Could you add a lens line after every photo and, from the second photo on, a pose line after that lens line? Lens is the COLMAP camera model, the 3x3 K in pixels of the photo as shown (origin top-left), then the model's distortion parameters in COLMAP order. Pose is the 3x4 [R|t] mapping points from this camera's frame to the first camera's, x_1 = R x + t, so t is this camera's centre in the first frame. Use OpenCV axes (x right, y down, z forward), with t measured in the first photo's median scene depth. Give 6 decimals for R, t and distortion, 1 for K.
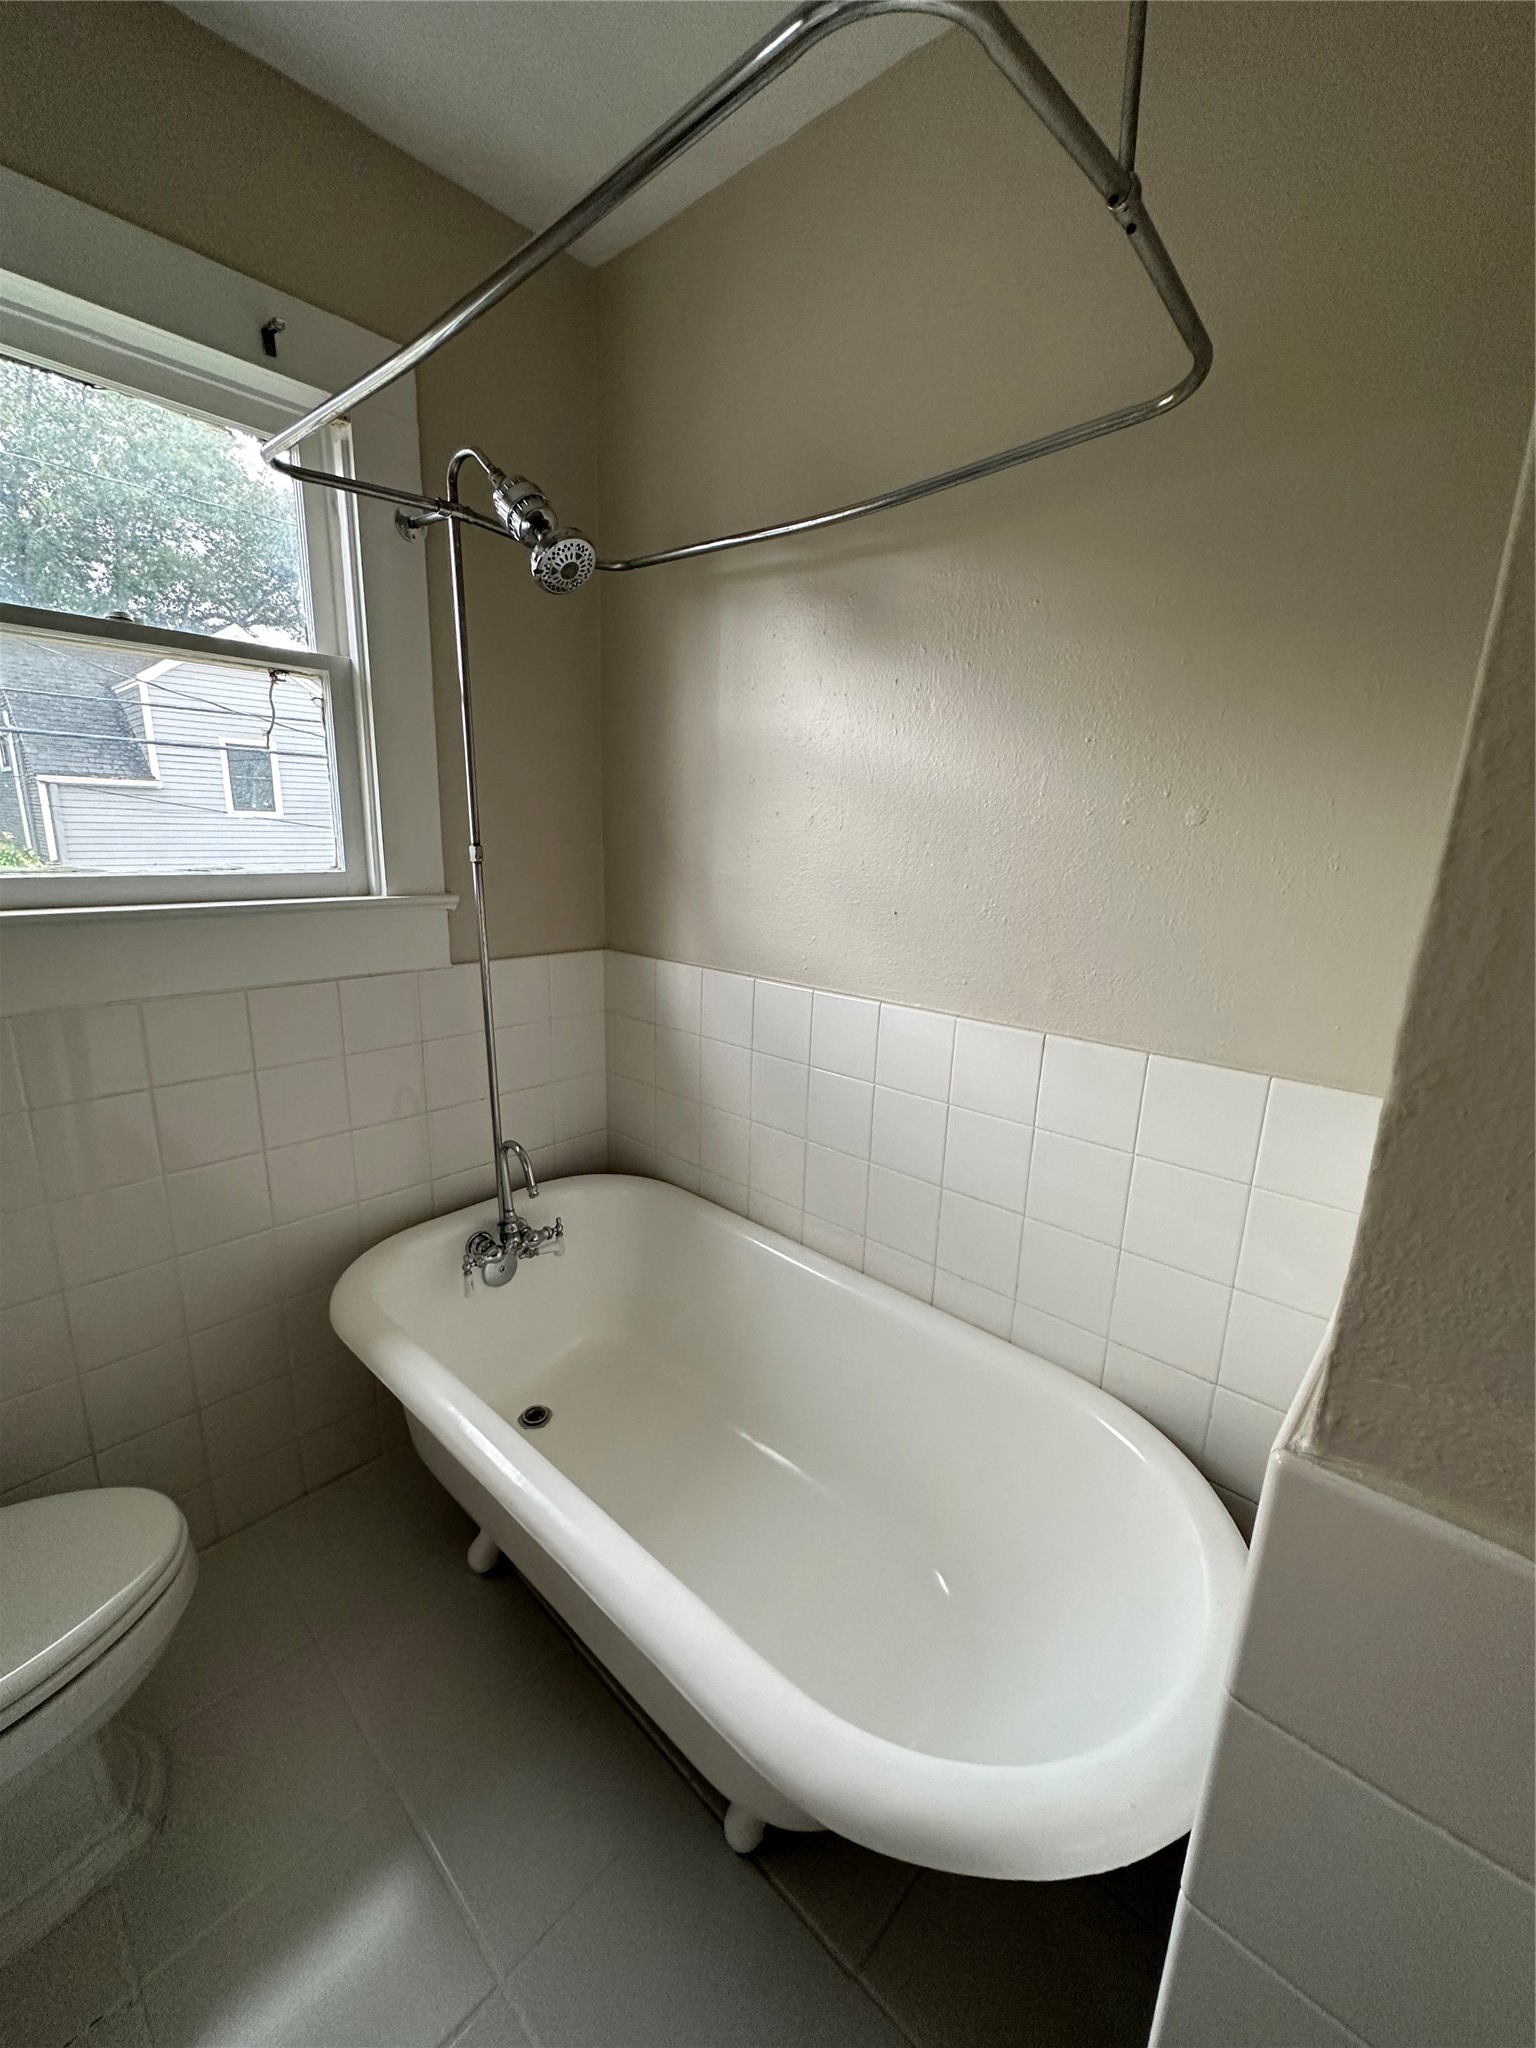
lens RADIAL K [[819.9, 0, 762.6], [0, 819.9, 1022.7], [0, 0, 1]] dist [-0.005247, 0.000658]
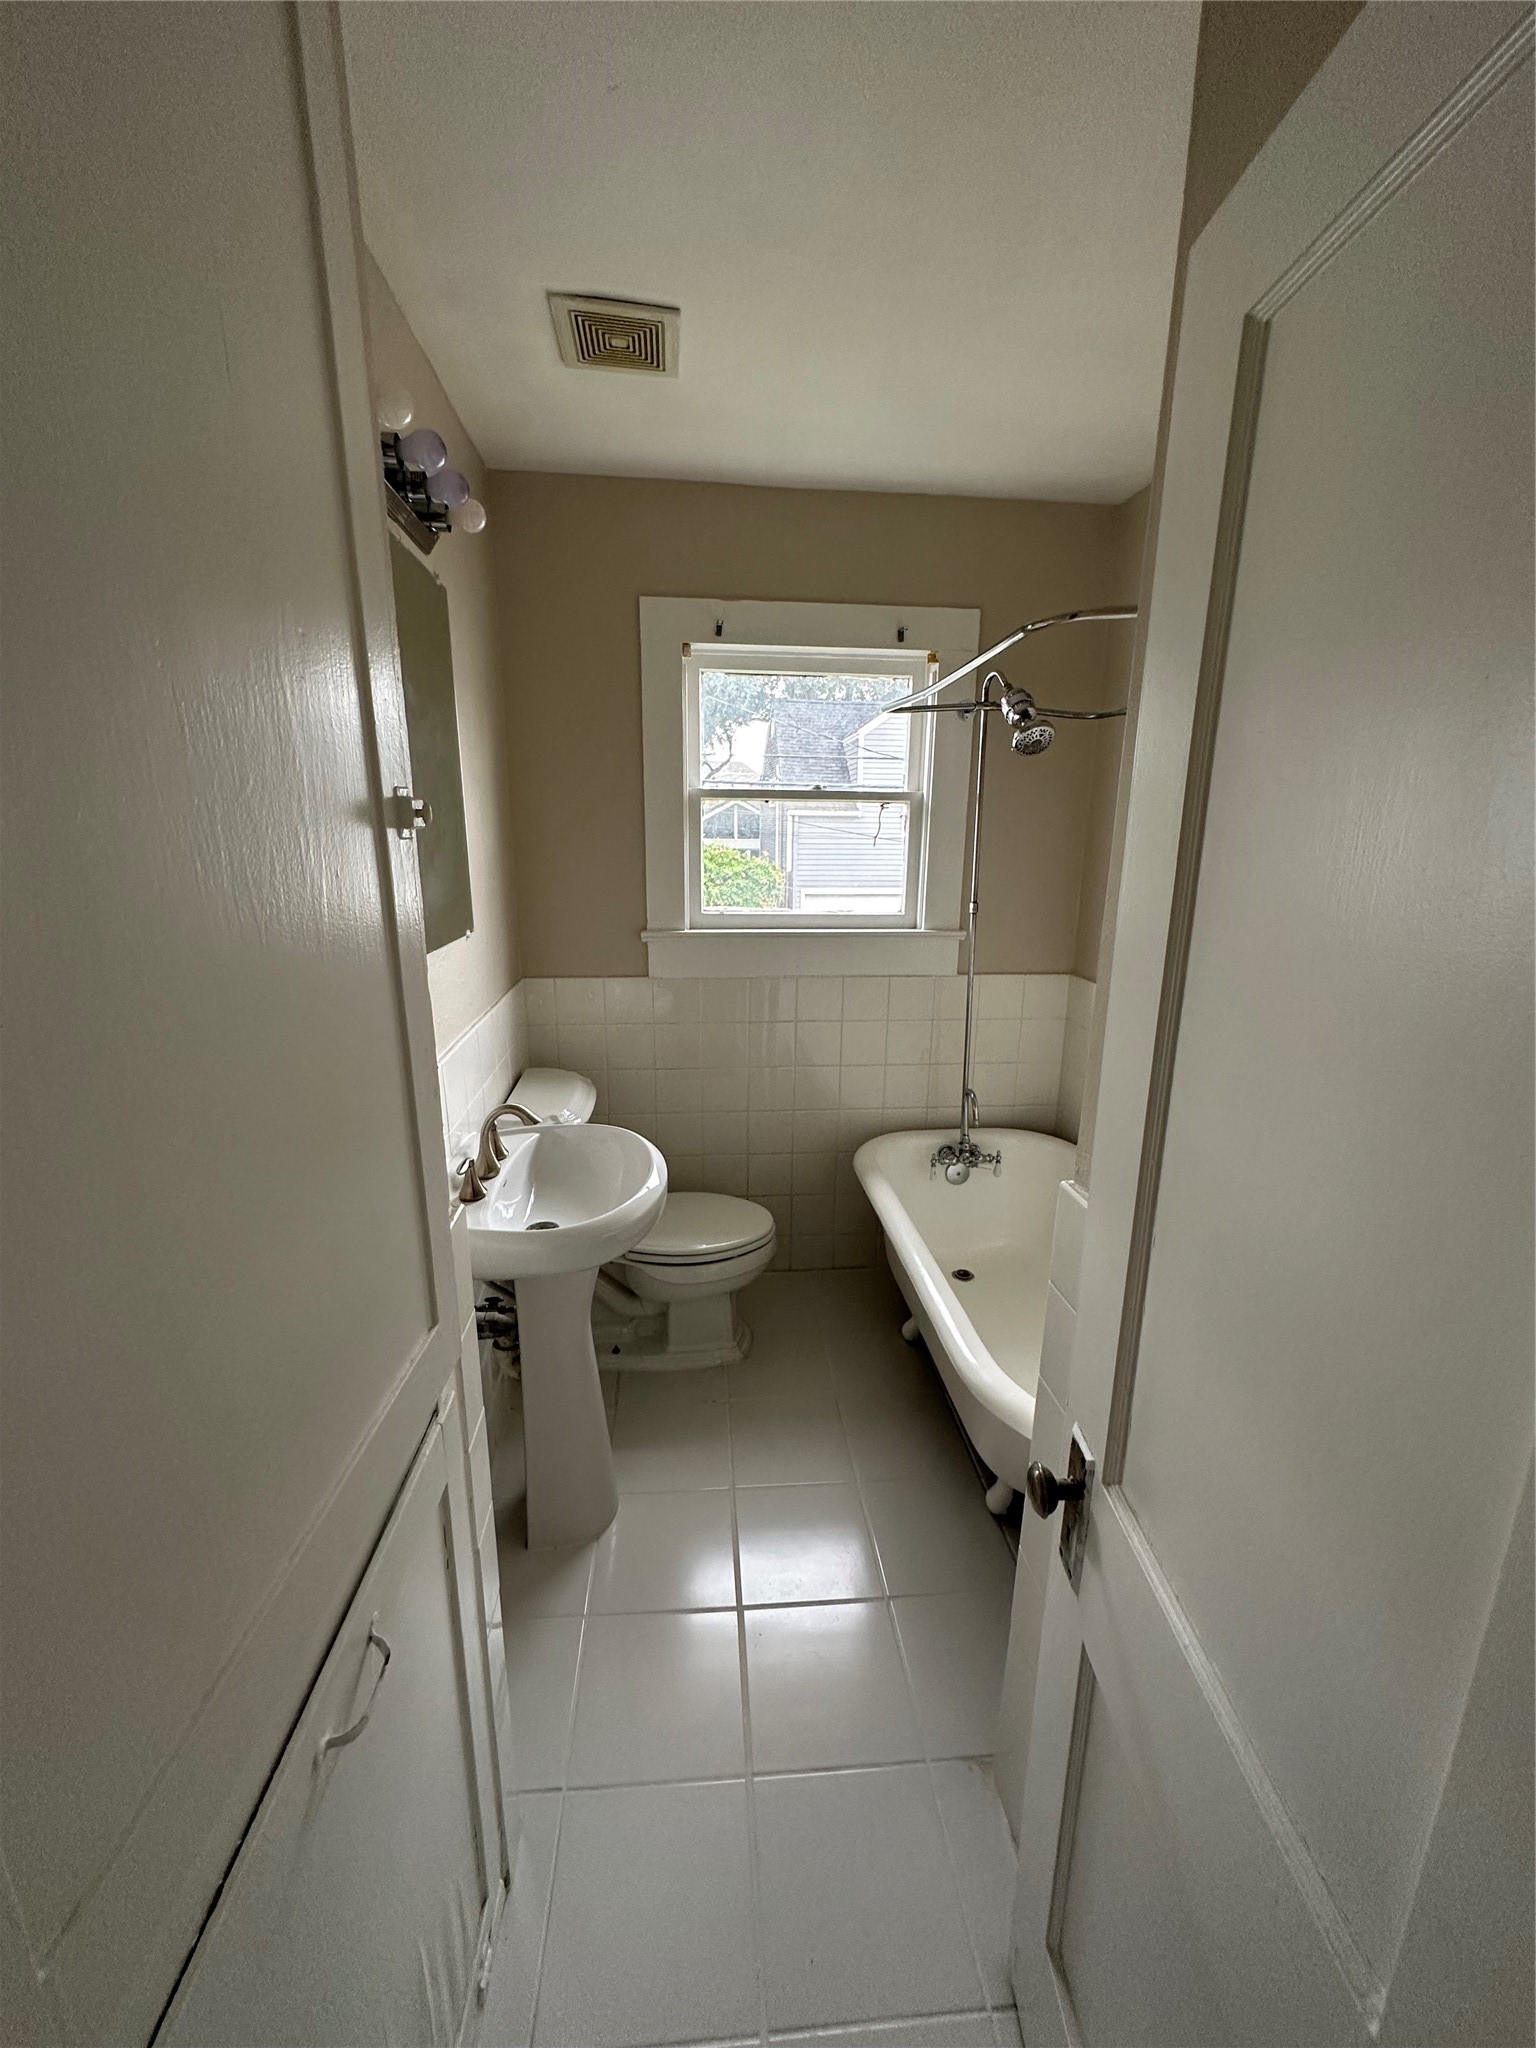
lens RADIAL K [[819.9, 0, 768.5], [0, 819.9, 1027.6], [0, 0, 1]] dist [-0.005247, 0.000658]
pose [[0.743169, 0.141352, -0.654003, 0.421623], [-0.146097, 0.988127, 0.047552, 0.009265], [0.652959, 0.060209, 0.754996, -0.451931]]
